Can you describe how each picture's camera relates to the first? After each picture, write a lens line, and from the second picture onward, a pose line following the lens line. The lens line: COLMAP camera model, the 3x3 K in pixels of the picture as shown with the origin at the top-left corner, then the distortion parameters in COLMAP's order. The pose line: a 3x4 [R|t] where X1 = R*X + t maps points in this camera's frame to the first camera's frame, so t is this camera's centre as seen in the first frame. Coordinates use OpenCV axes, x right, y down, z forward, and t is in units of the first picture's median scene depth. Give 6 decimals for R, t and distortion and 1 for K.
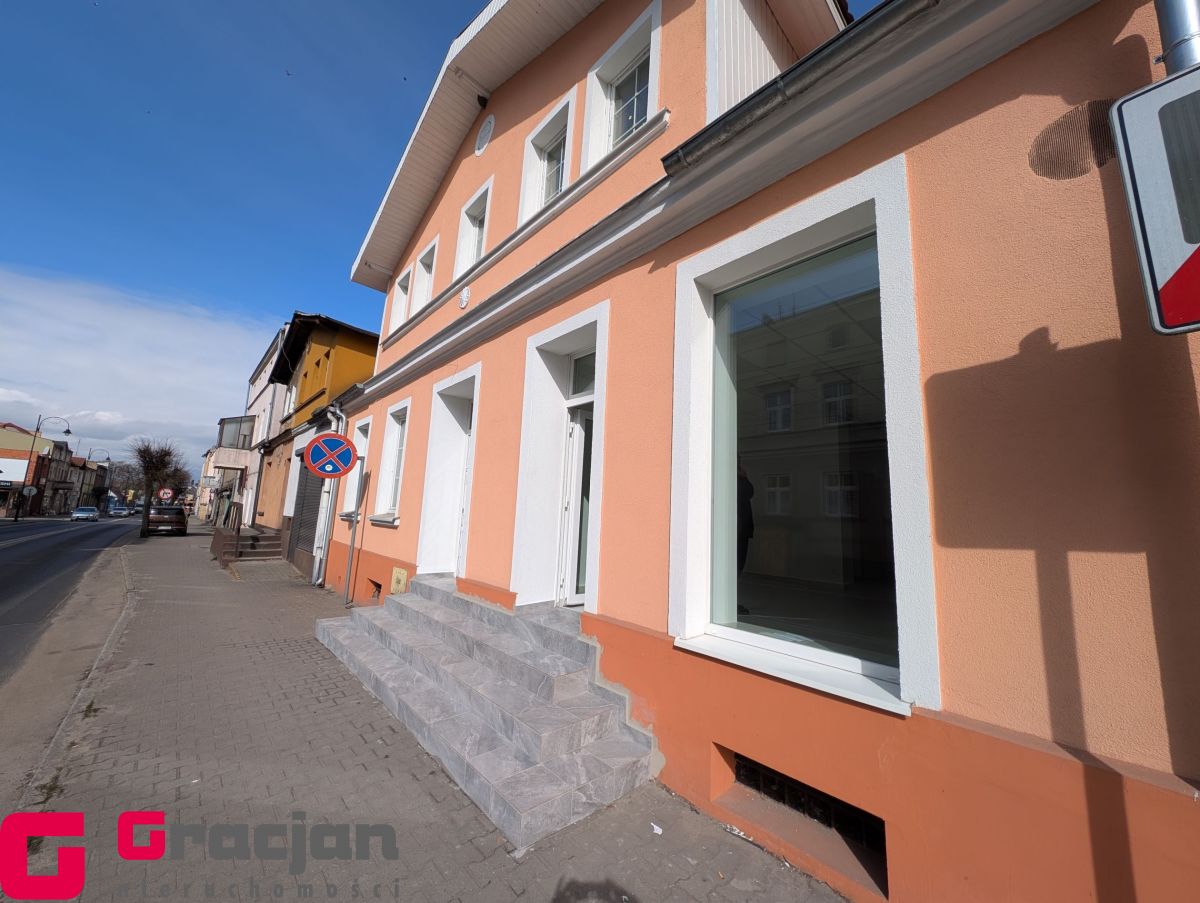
lens RADIAL K [[445.8, 0, 596.5], [0, 445.8, 454.0], [0, 0, 1]] dist [0.007774, -0.000989]
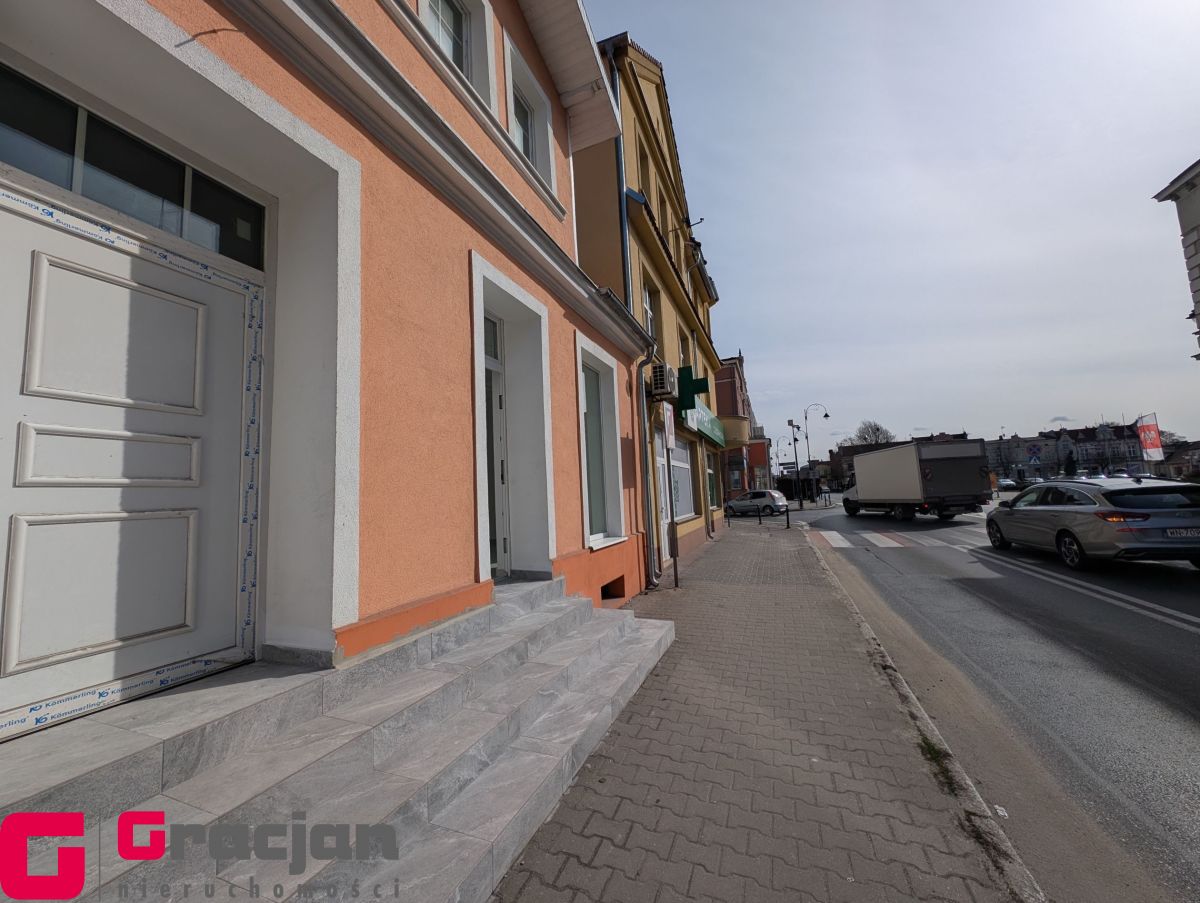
lens RADIAL K [[445.8, 0, 602.0], [0, 445.8, 456.0], [0, 0, 1]] dist [0.007774, -0.000989]
pose [[-0.434389, 0.064511, 0.898412, -1.181520], [-0.086955, 0.989770, -0.113115, 0.195642], [-0.896518, -0.127257, -0.424336, 1.399961]]
